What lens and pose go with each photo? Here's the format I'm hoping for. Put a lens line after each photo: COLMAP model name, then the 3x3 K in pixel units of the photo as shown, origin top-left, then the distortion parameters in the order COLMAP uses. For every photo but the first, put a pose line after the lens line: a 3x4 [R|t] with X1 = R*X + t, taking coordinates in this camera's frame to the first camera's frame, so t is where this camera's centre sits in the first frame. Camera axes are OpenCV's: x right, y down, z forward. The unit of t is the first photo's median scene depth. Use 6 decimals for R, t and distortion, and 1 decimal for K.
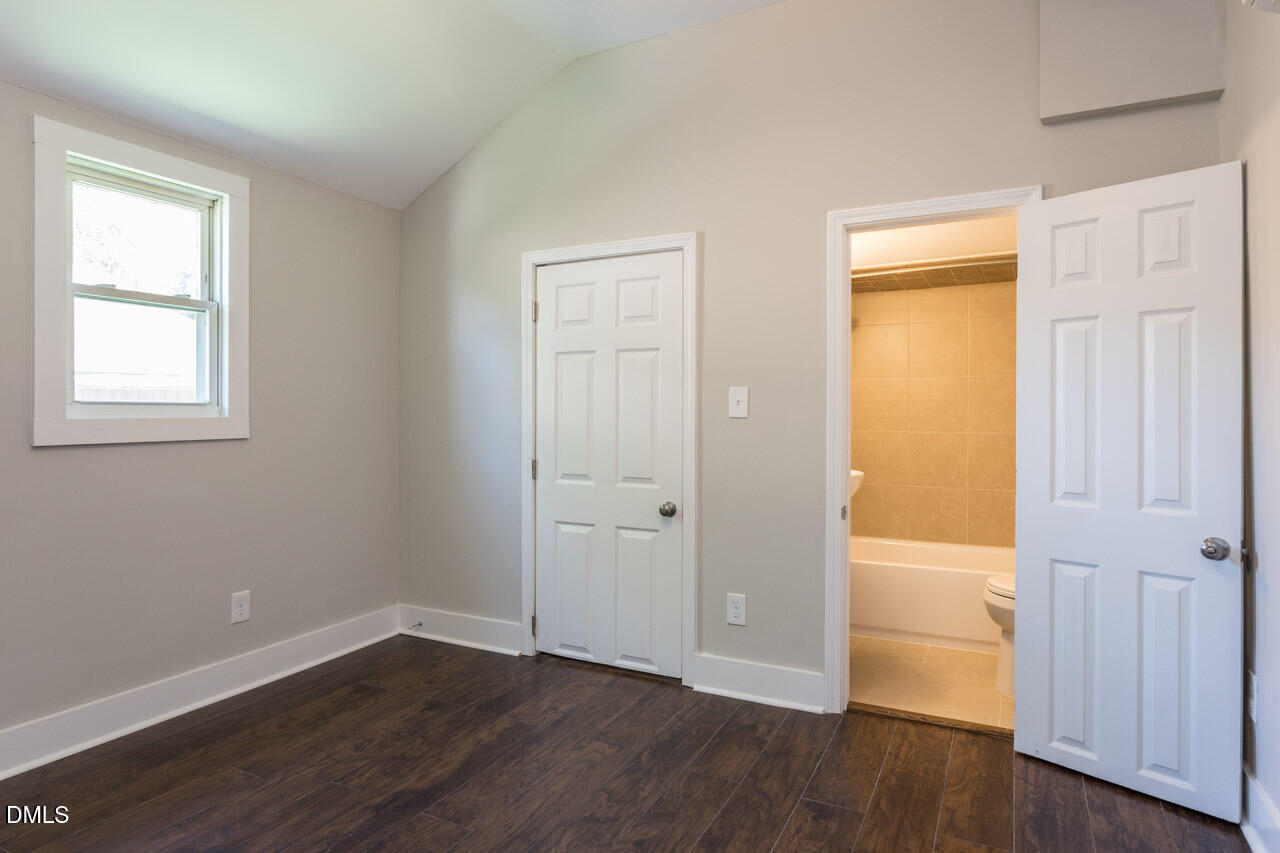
lens RADIAL K [[727.1, 0, 640.0], [0, 727.1, 426.5], [0, 0, 1]] dist [-0.001223, 0.000545]
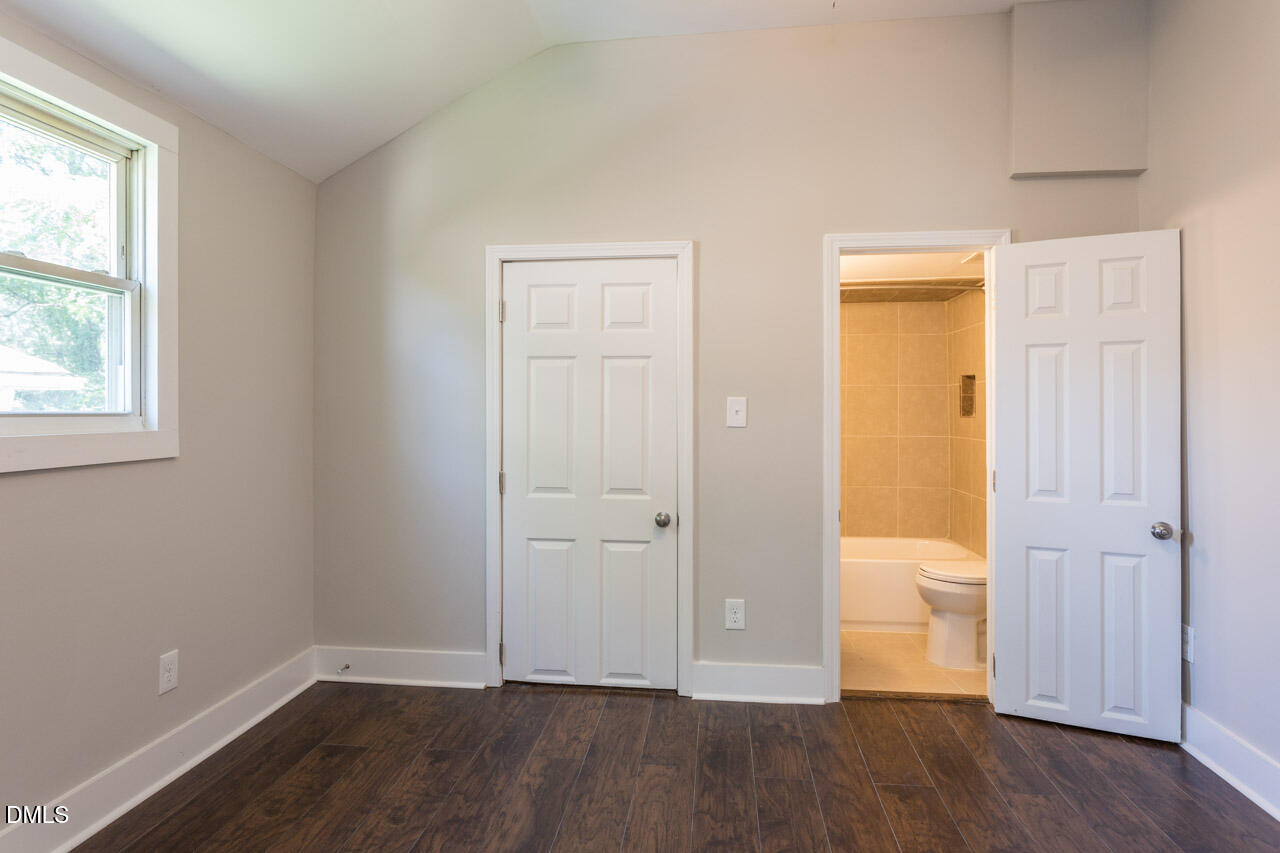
lens RADIAL K [[740.5, 0, 639.8], [0, 740.5, 427.3], [0, 0, 1]] dist [-0.000372, 0.000655]
pose [[0.935708, -0.006566, 0.352714, -0.375026], [0.005830, 0.999978, 0.003149, -0.016380], [-0.352727, -0.000890, 0.935726, 0.076621]]
